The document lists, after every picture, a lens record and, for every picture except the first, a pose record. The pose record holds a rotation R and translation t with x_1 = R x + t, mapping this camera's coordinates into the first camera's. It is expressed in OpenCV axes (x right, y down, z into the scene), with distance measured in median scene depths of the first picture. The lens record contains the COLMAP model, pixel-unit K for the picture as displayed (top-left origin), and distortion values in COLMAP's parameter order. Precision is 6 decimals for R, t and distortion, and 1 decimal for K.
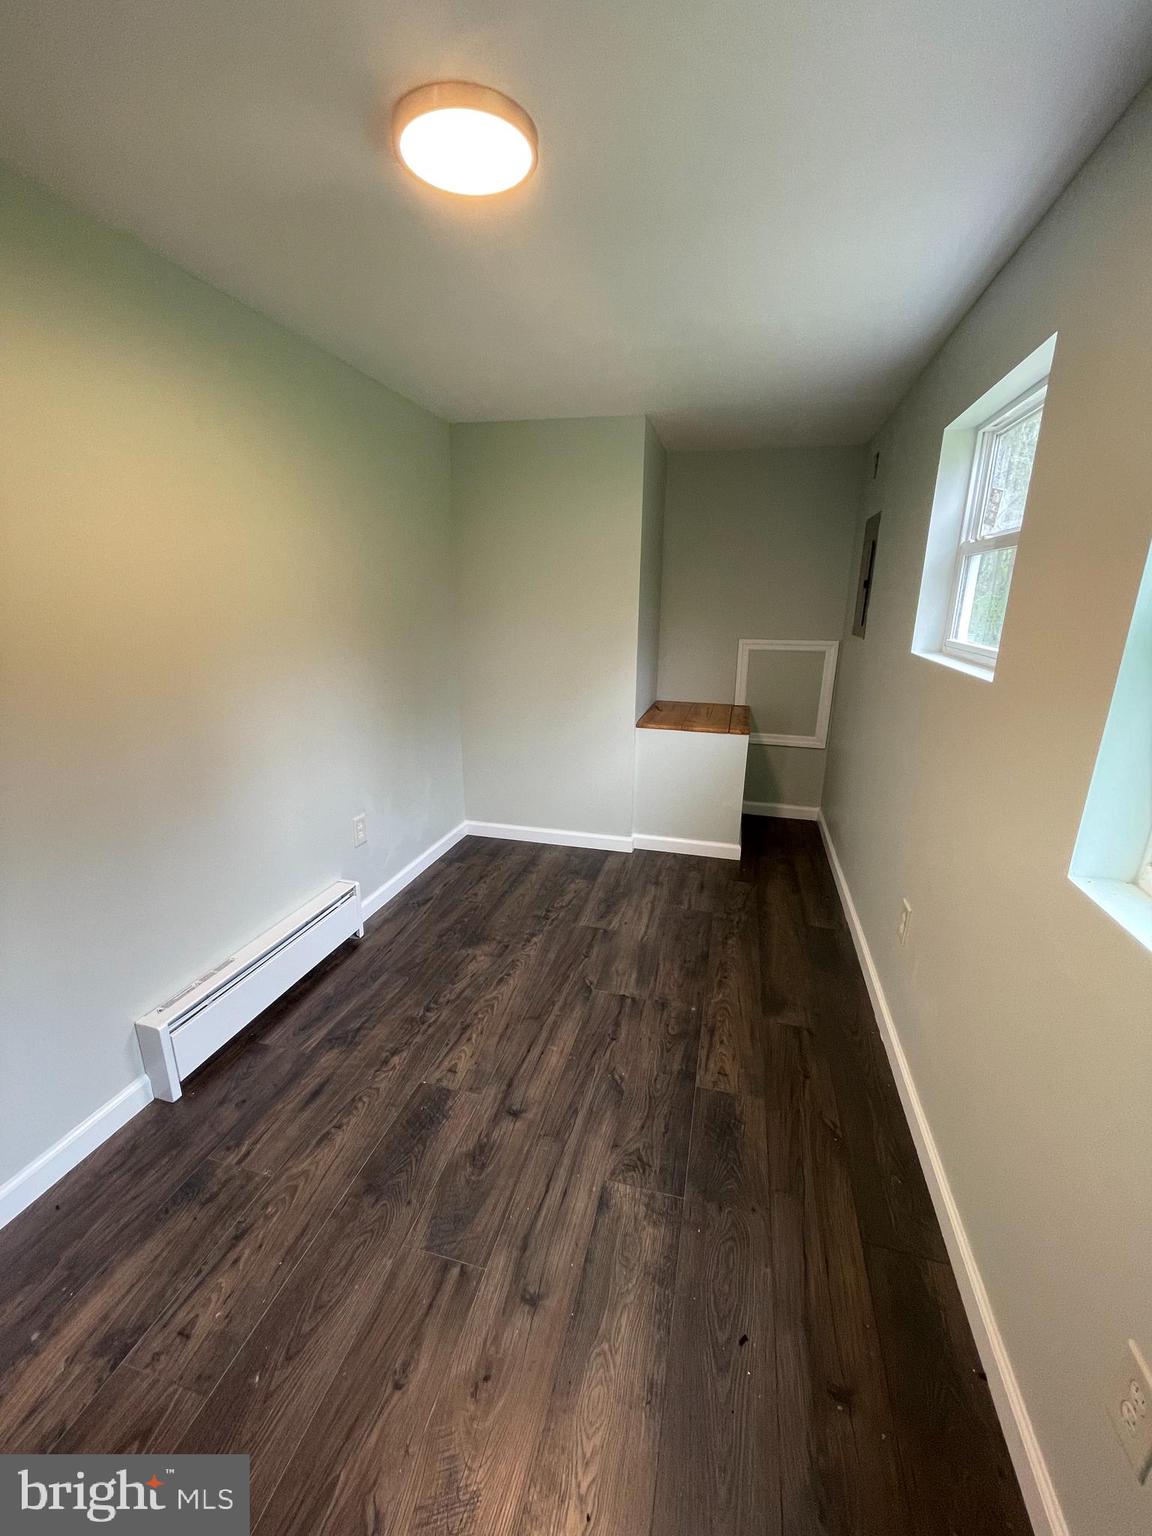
lens RADIAL K [[620.3, 0, 576.0], [0, 620.3, 768.0], [0, 0, 1]] dist [-0.002427, -0.000367]
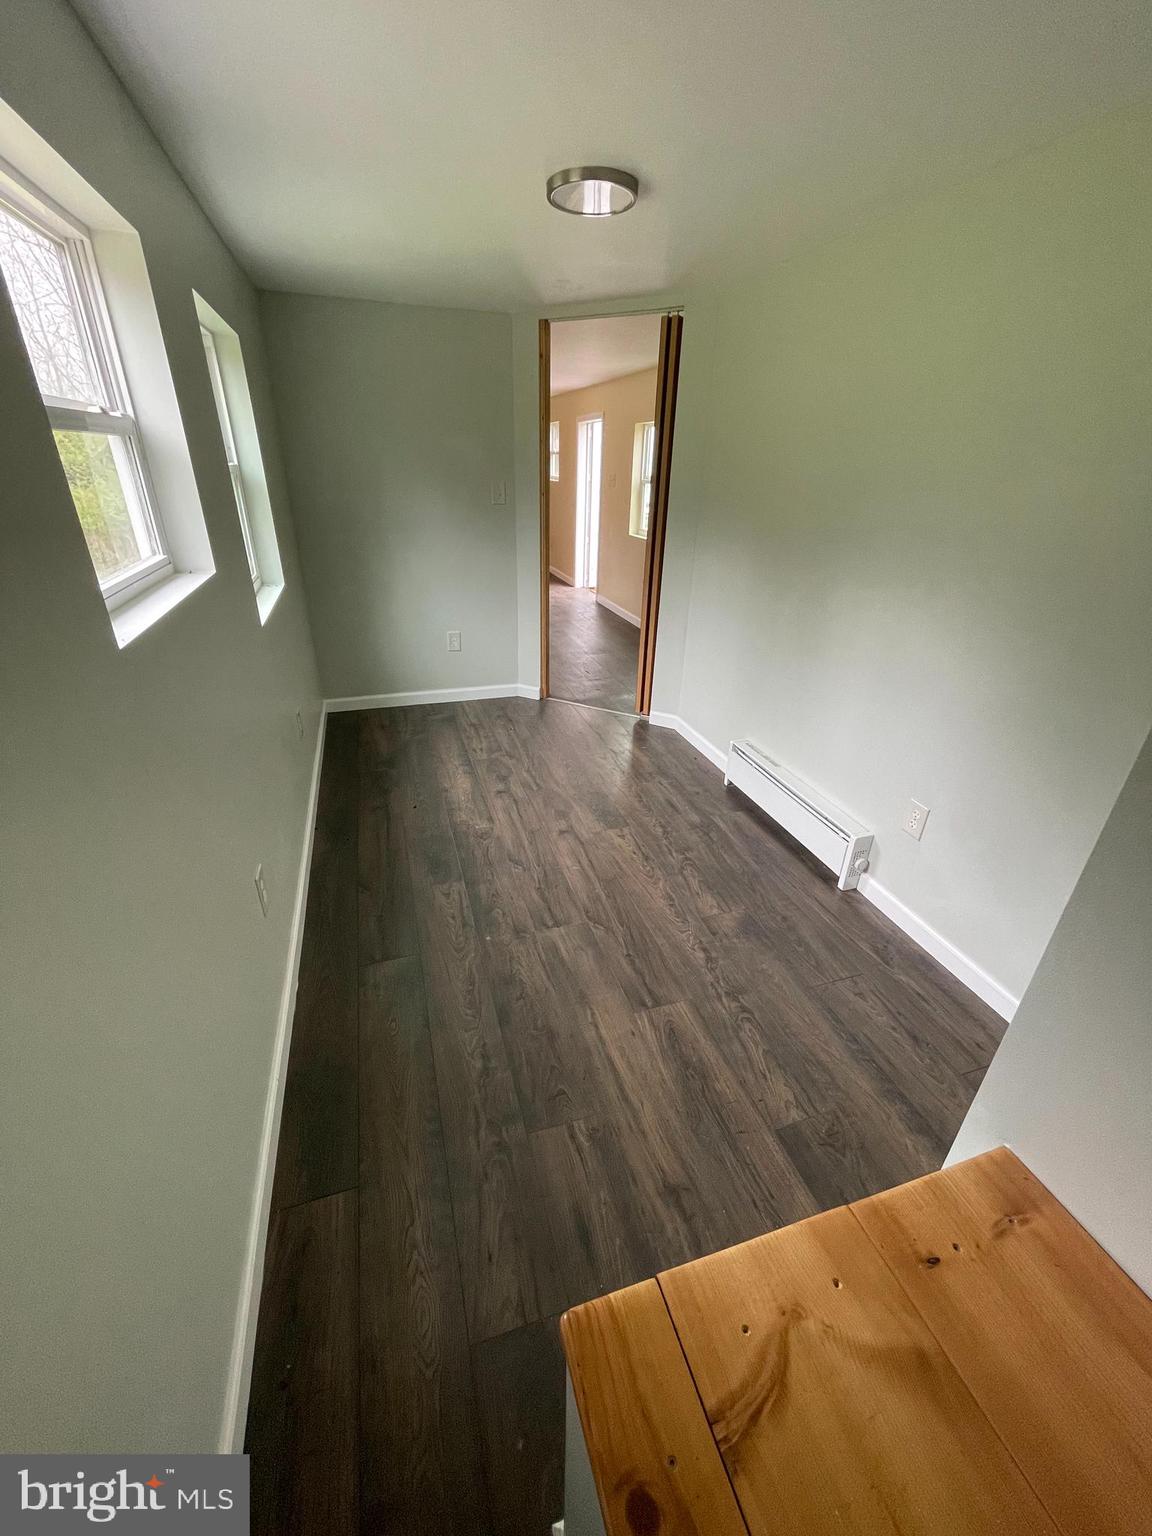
lens RADIAL K [[620.3, 0, 576.0], [0, 620.3, 768.0], [0, 0, 1]] dist [-0.002427, -0.000367]
pose [[-0.845966, 0.213293, -0.488720, 0.528802], [-0.172342, 0.757962, 0.629120, -0.497339], [0.504618, 0.616441, -0.604451, 1.596317]]
